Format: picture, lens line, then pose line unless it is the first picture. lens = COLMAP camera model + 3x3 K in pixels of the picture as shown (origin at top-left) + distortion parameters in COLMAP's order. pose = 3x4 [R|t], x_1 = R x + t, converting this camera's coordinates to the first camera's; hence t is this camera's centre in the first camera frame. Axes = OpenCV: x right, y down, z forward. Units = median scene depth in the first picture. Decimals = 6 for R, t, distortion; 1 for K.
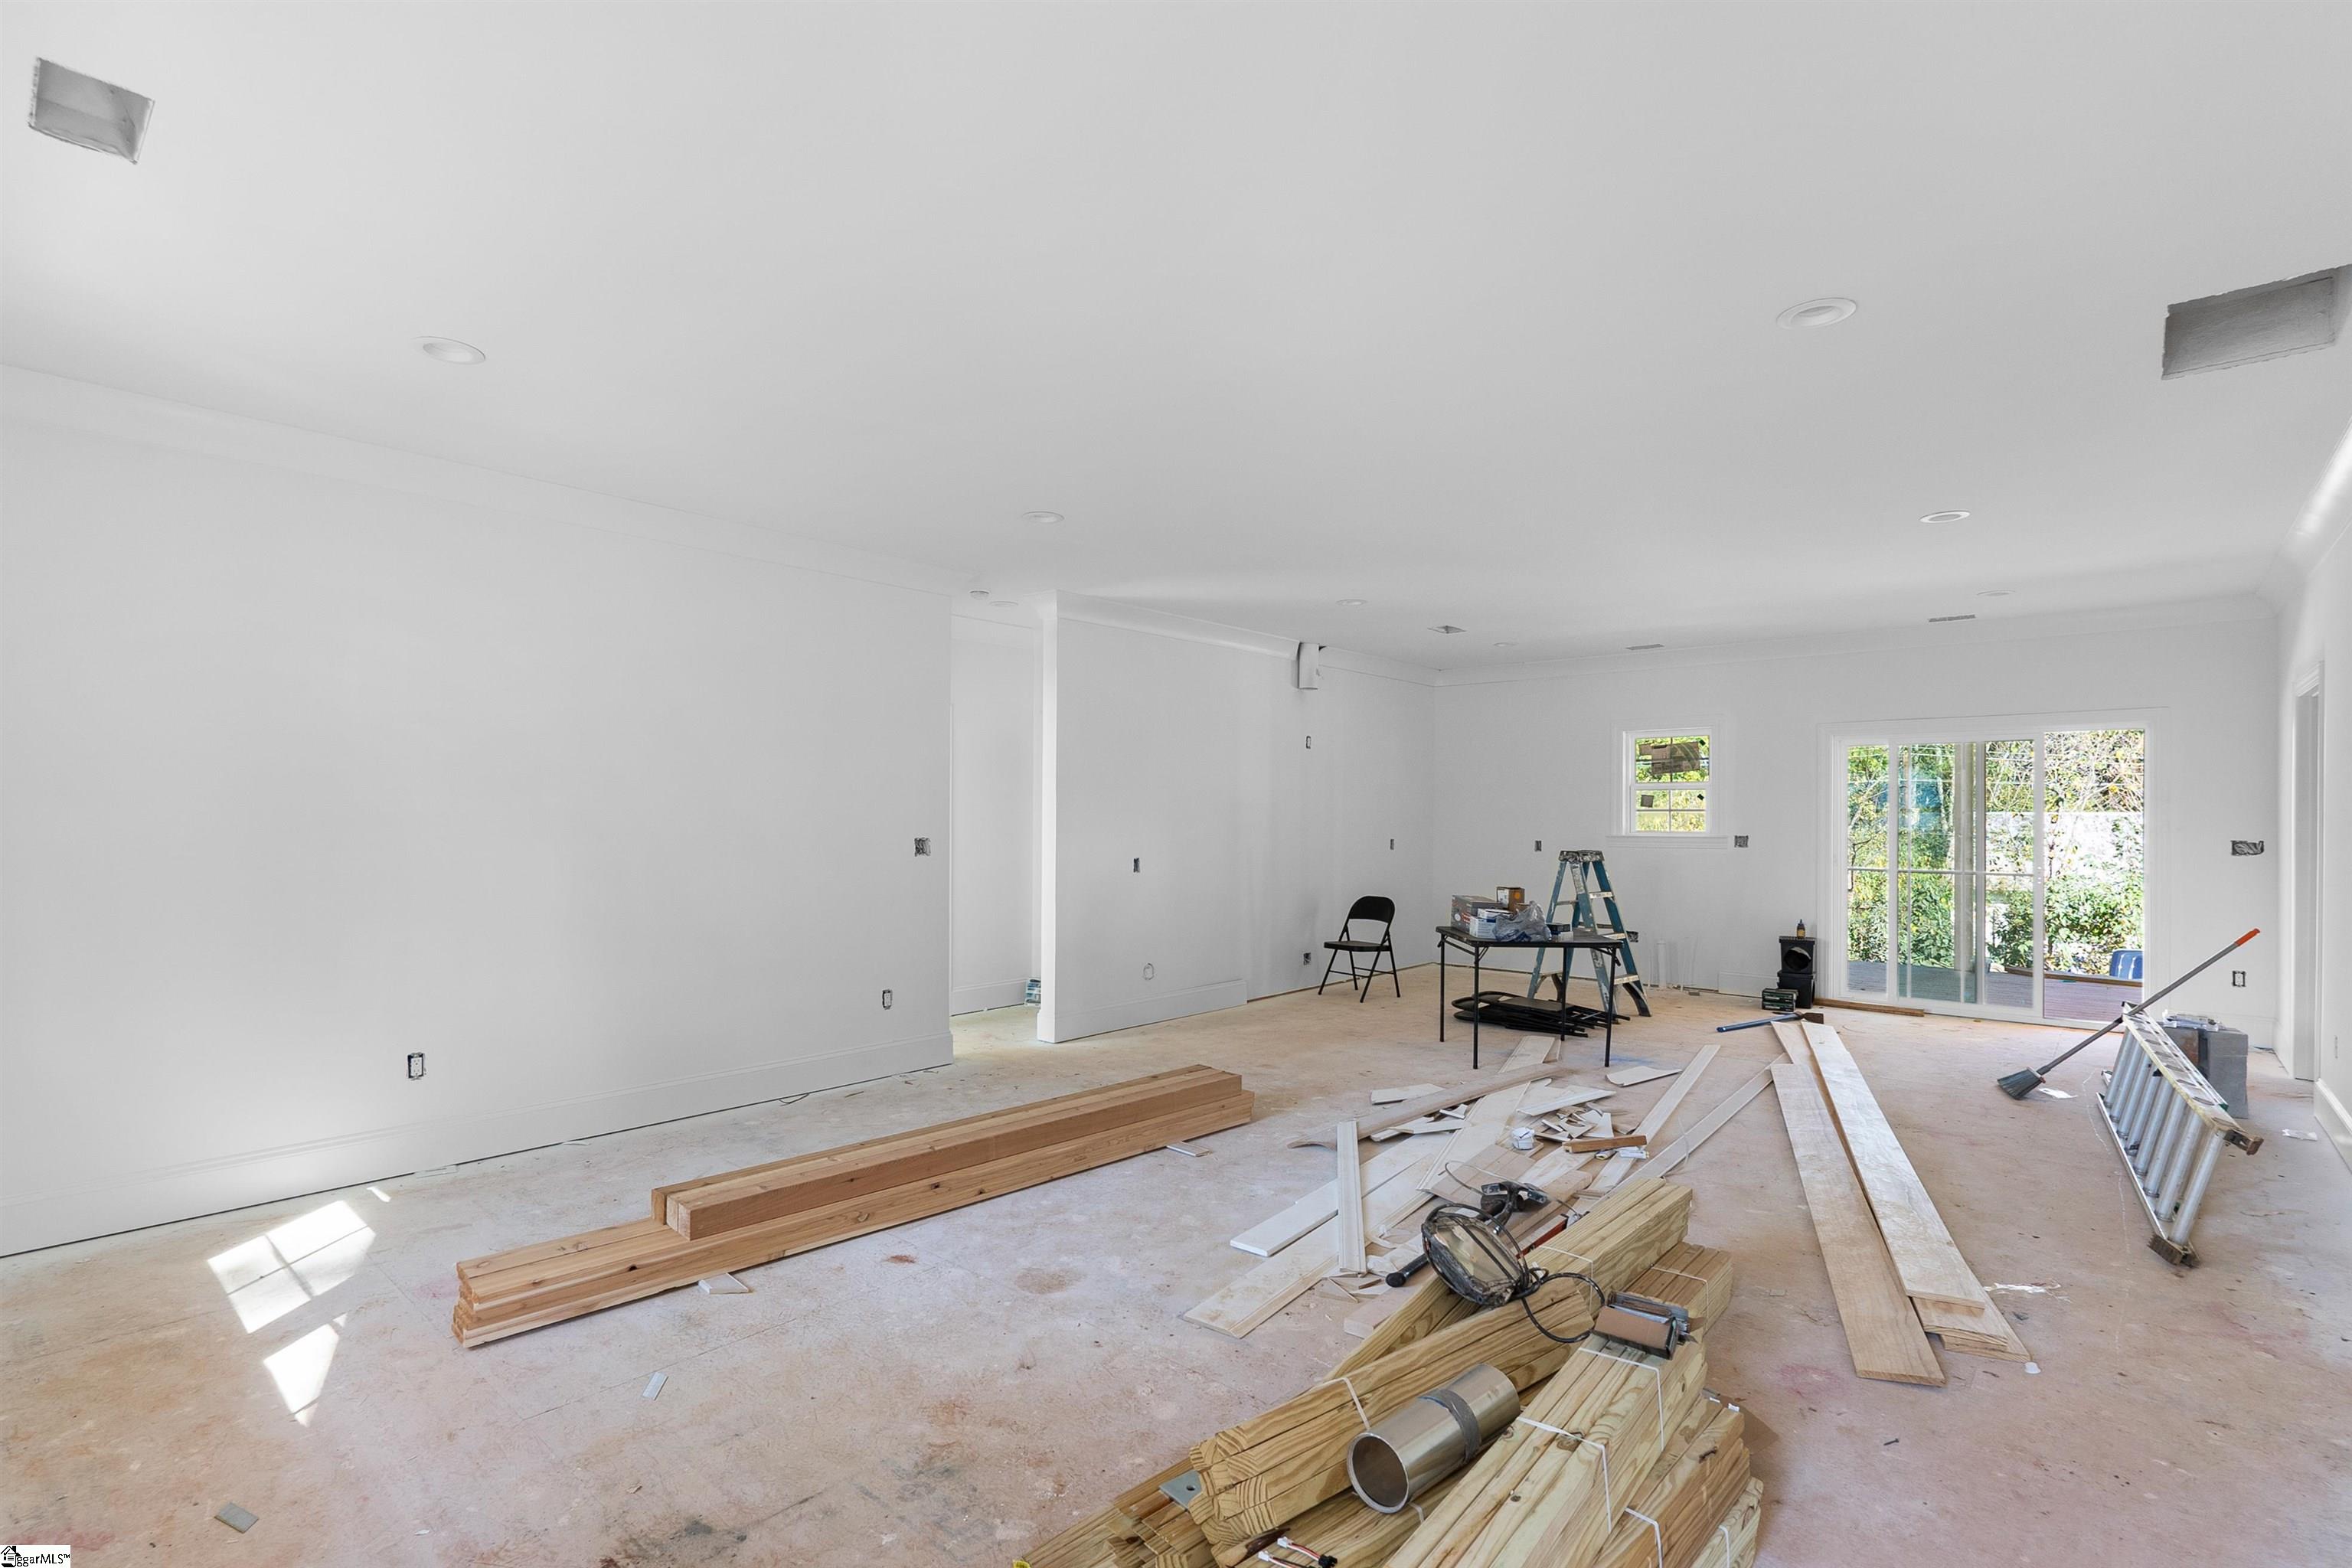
lens RADIAL K [[1099.0, 0, 1159.8], [0, 1099.0, 802.3], [0, 0, 1]] dist [-0.006493, -0.001562]
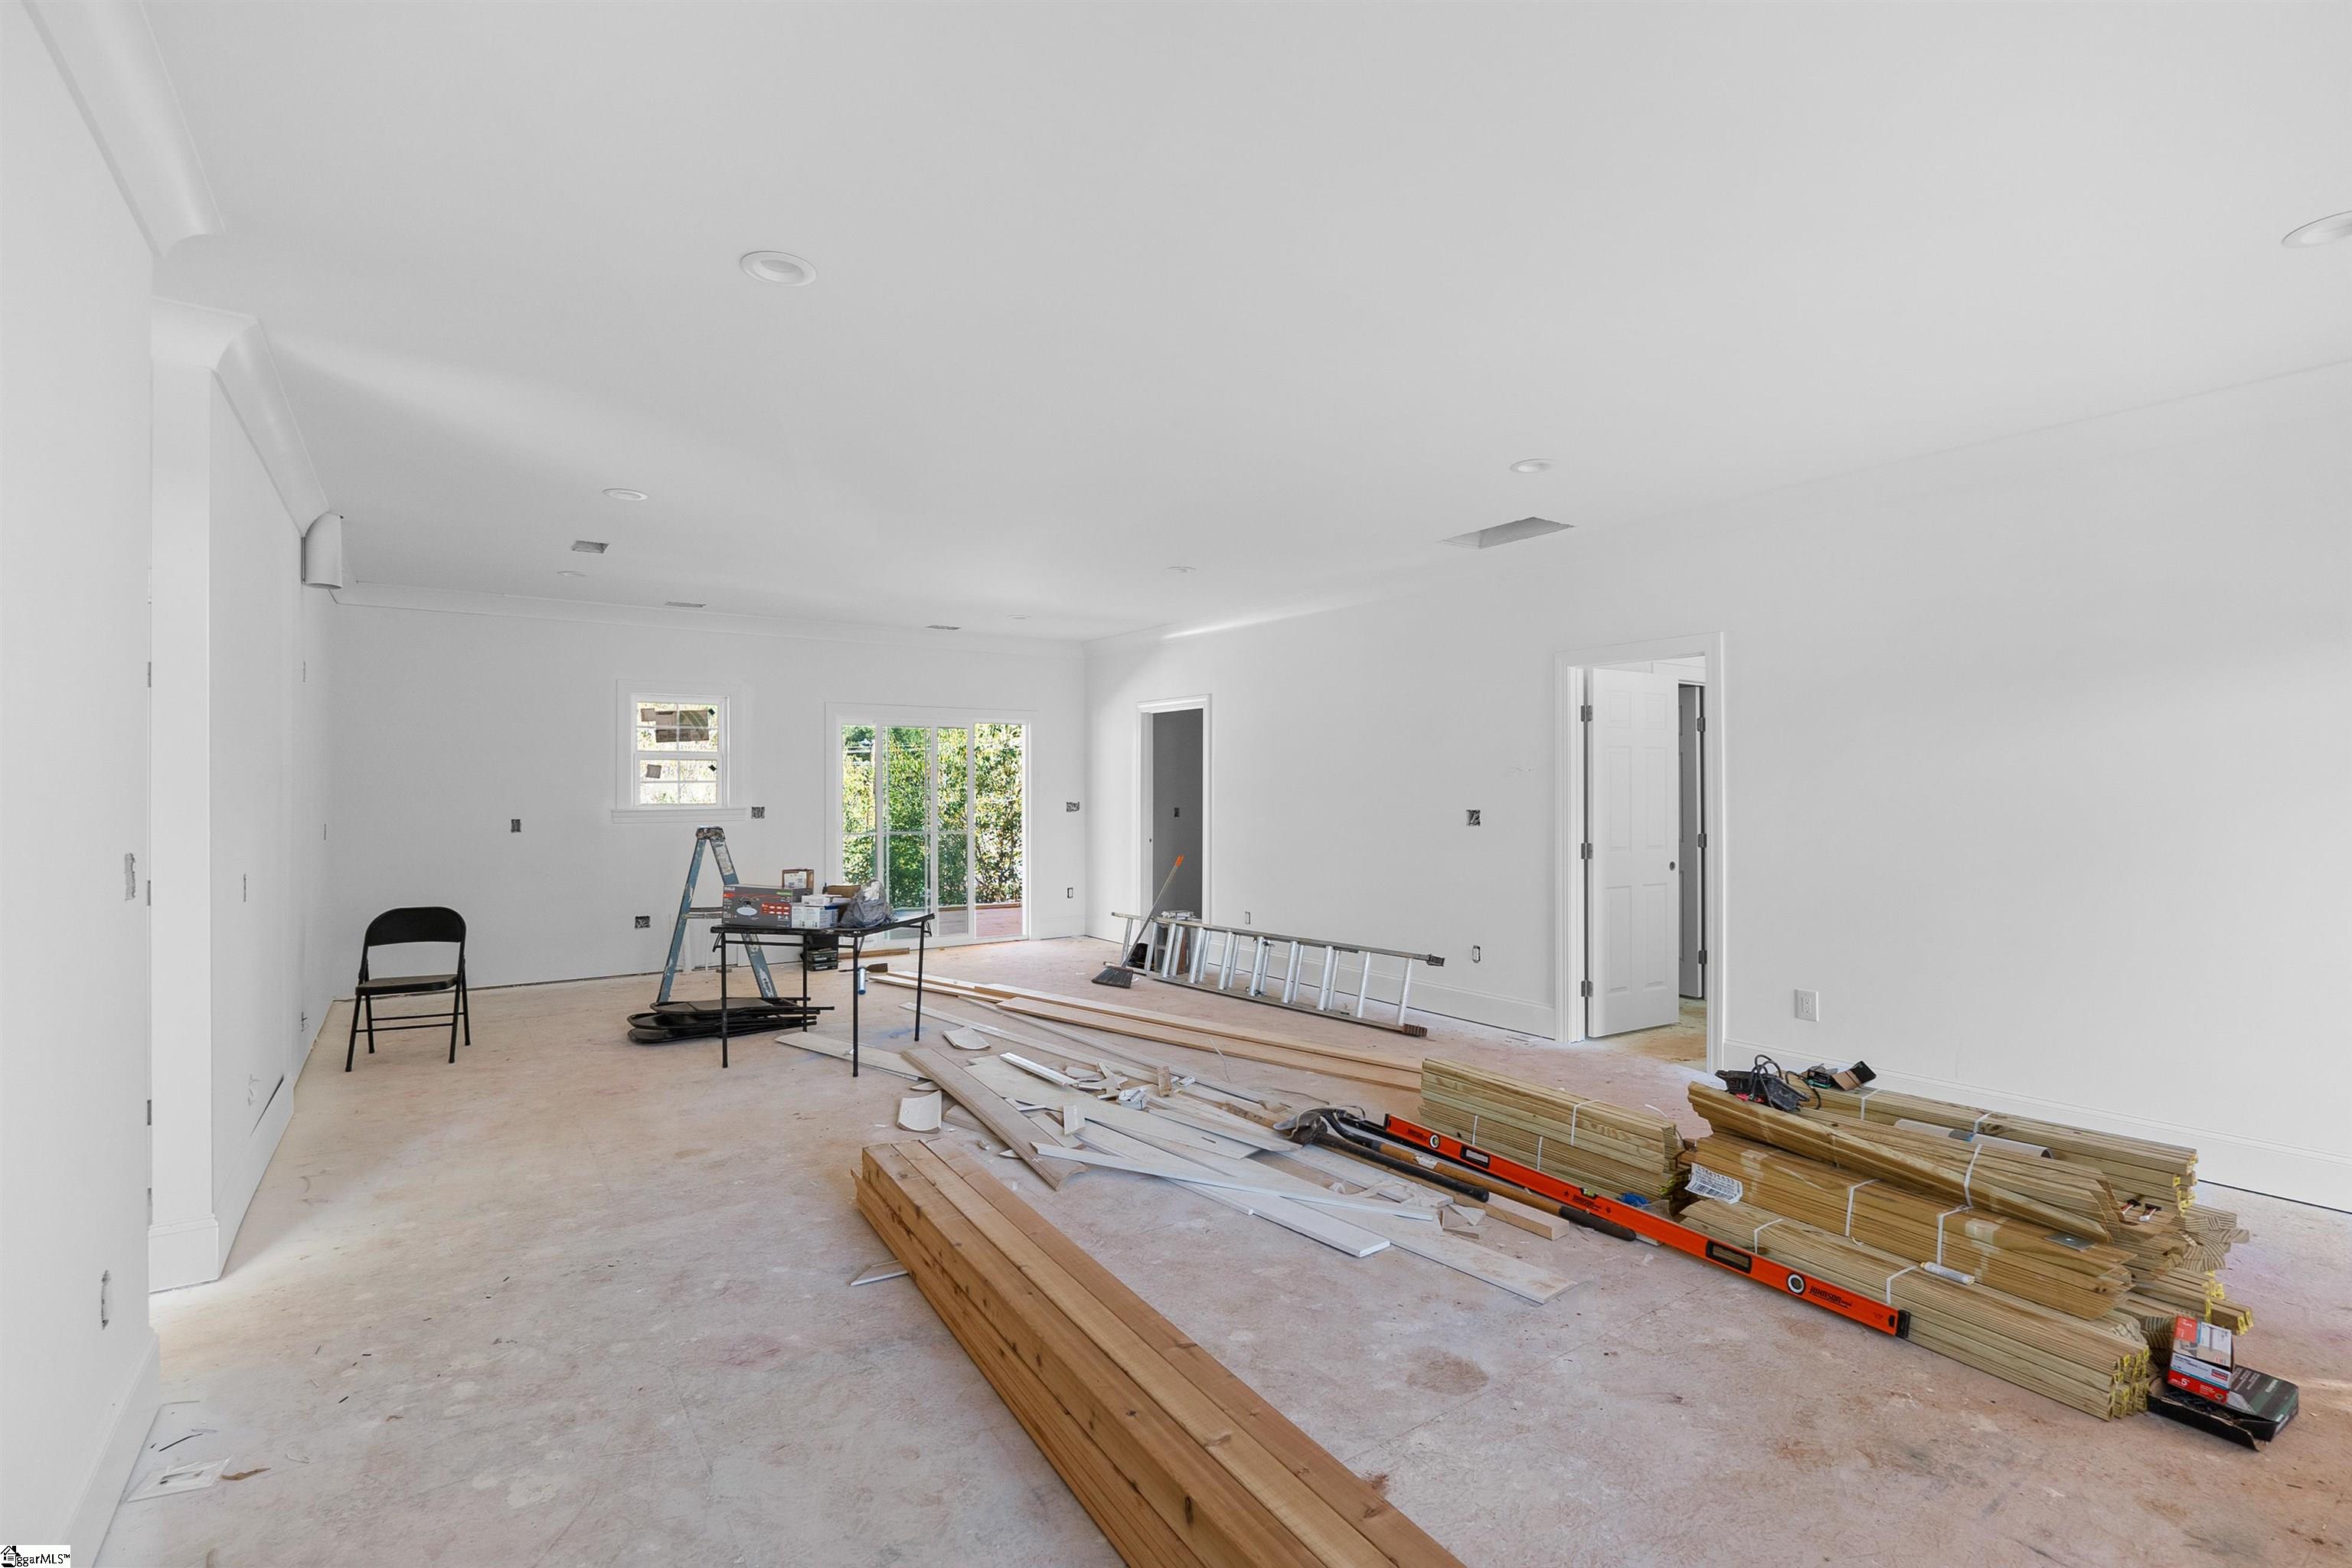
lens RADIAL K [[1099.0, 0, 1173.5], [0, 1099.0, 777.4], [0, 0, 1]] dist [-0.006493, -0.001562]
pose [[0.219859, 0.005756, 0.975515, -0.685384], [-0.006272, 0.999970, -0.004486, 0.010830], [-0.975511, -0.005132, 0.219889, 0.765303]]
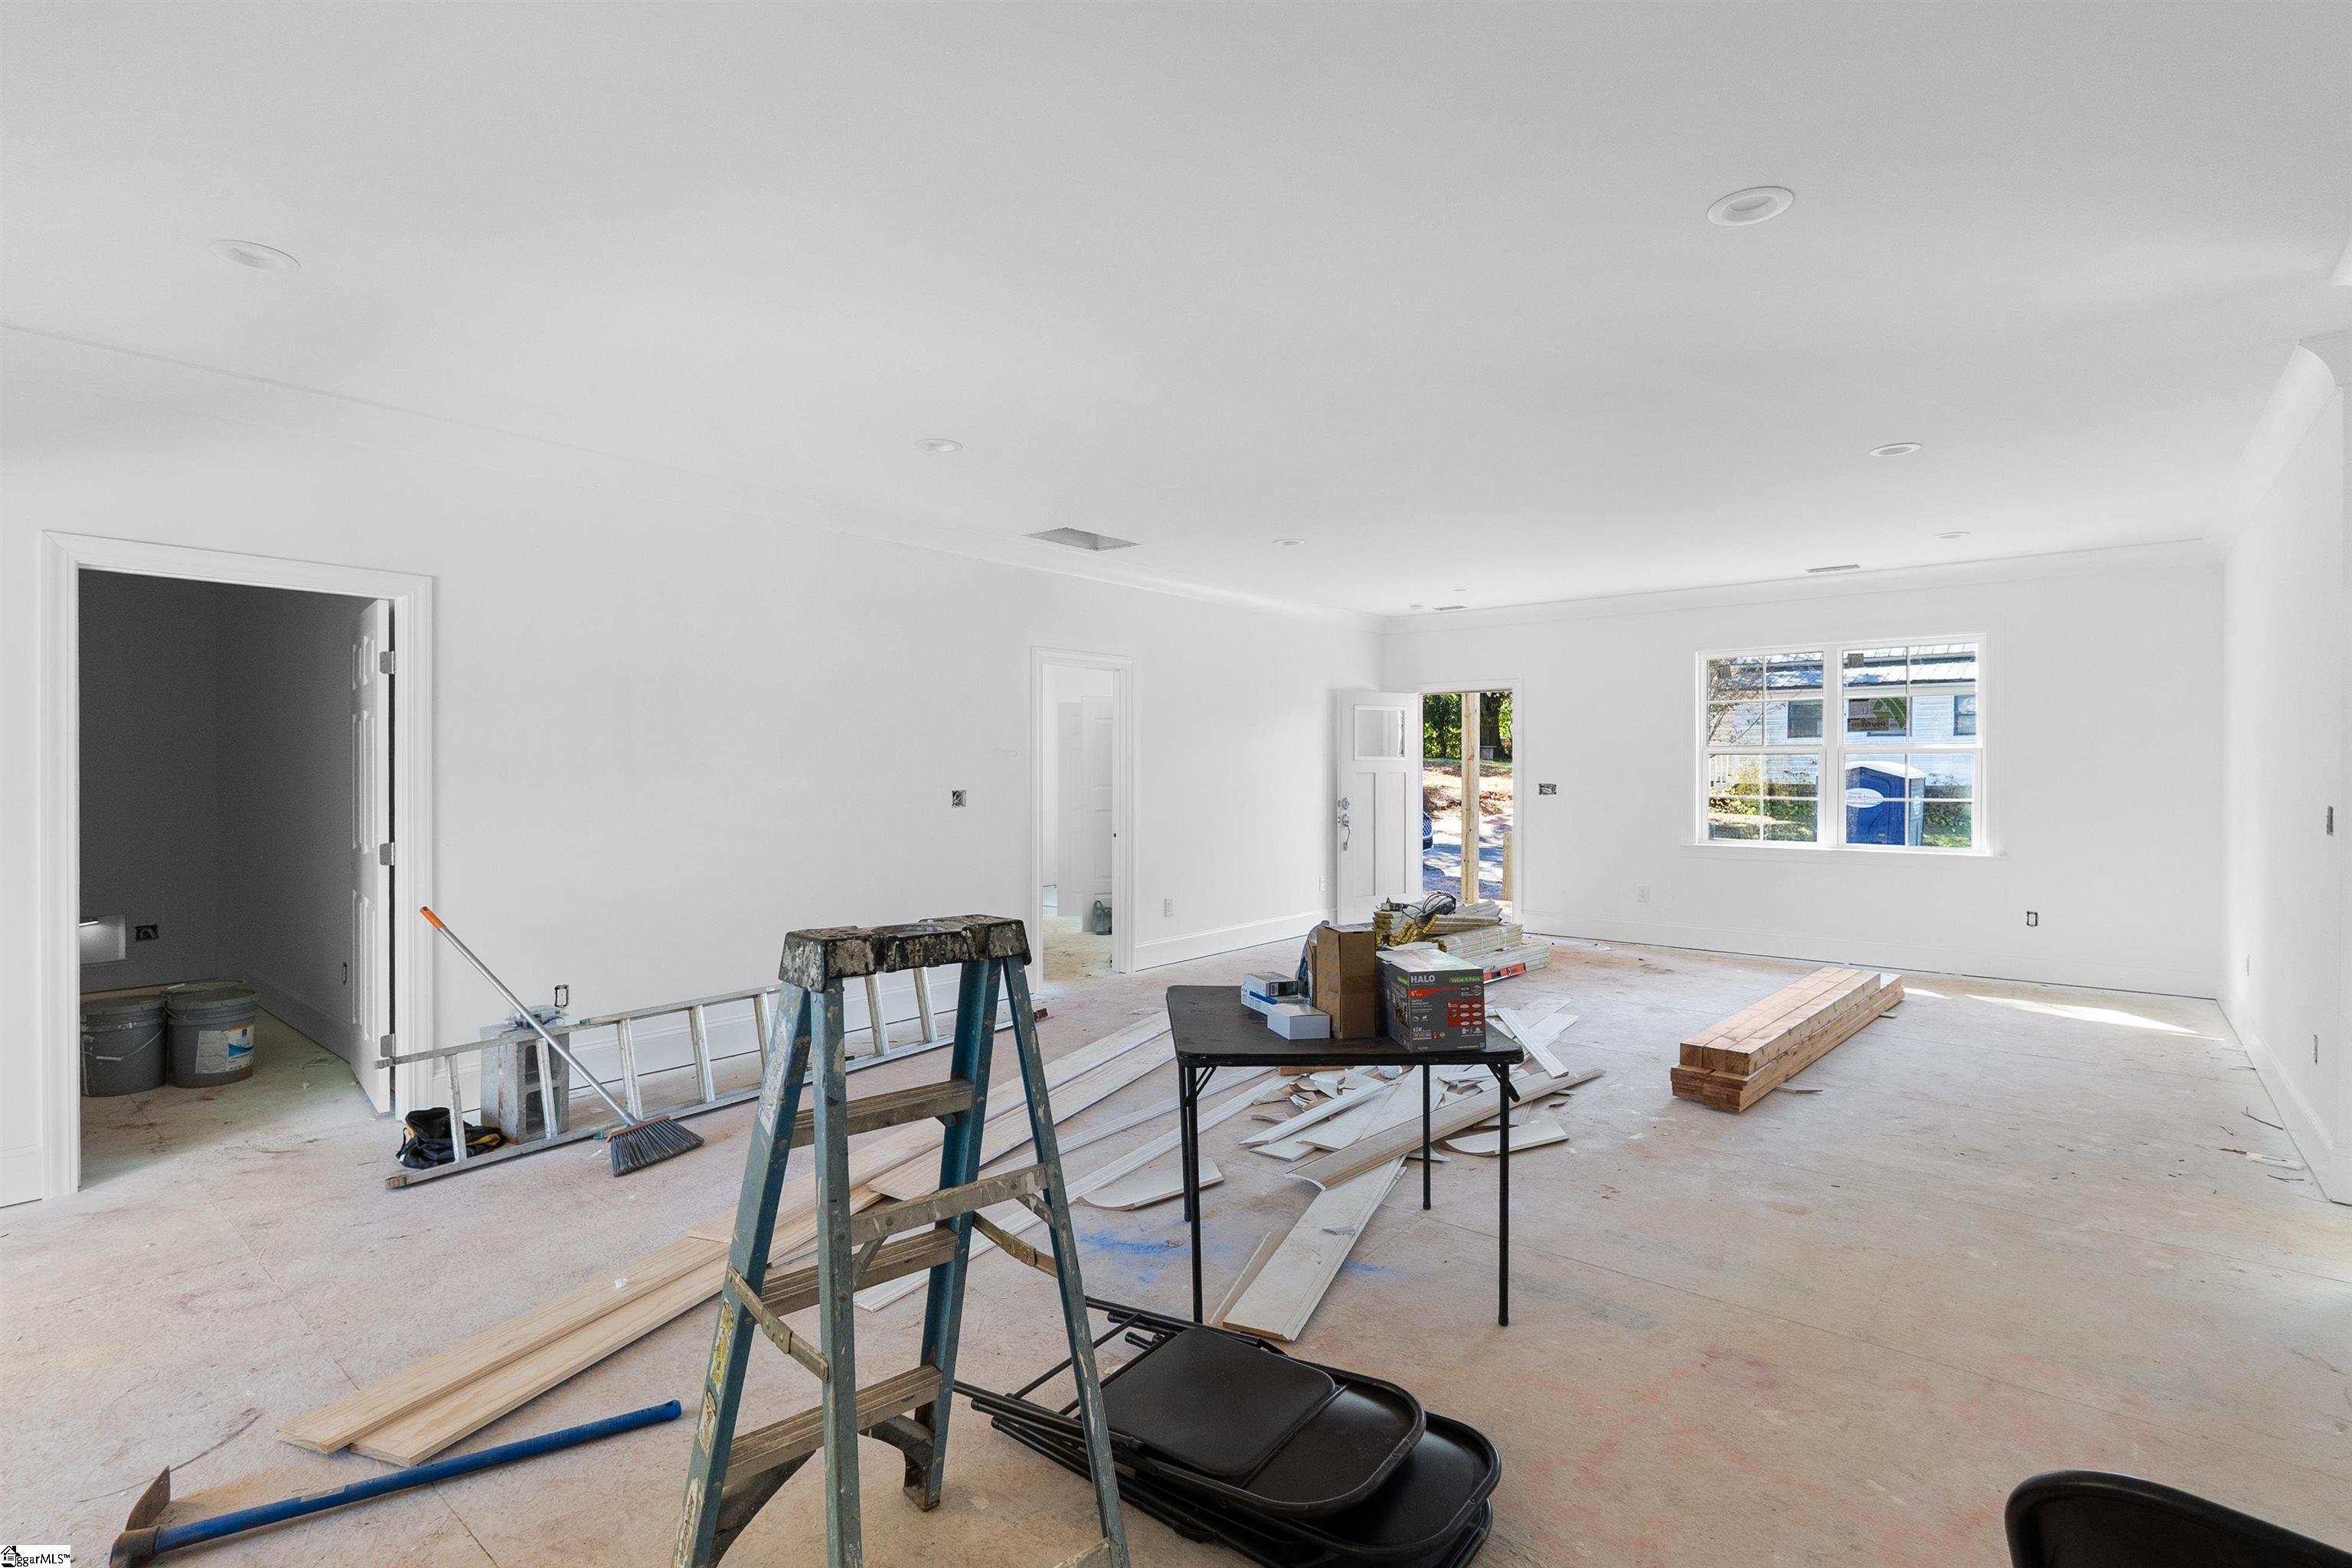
lens RADIAL K [[1099.0, 0, 1196.1], [0, 1099.0, 780.3], [0, 0, 1]] dist [-0.006493, -0.001562]
pose [[-0.997482, -0.000162, -0.070919, 0.602612], [-0.000294, 0.999998, 0.001859, 0.028091], [0.070918, 0.001875, -0.997480, 2.102049]]
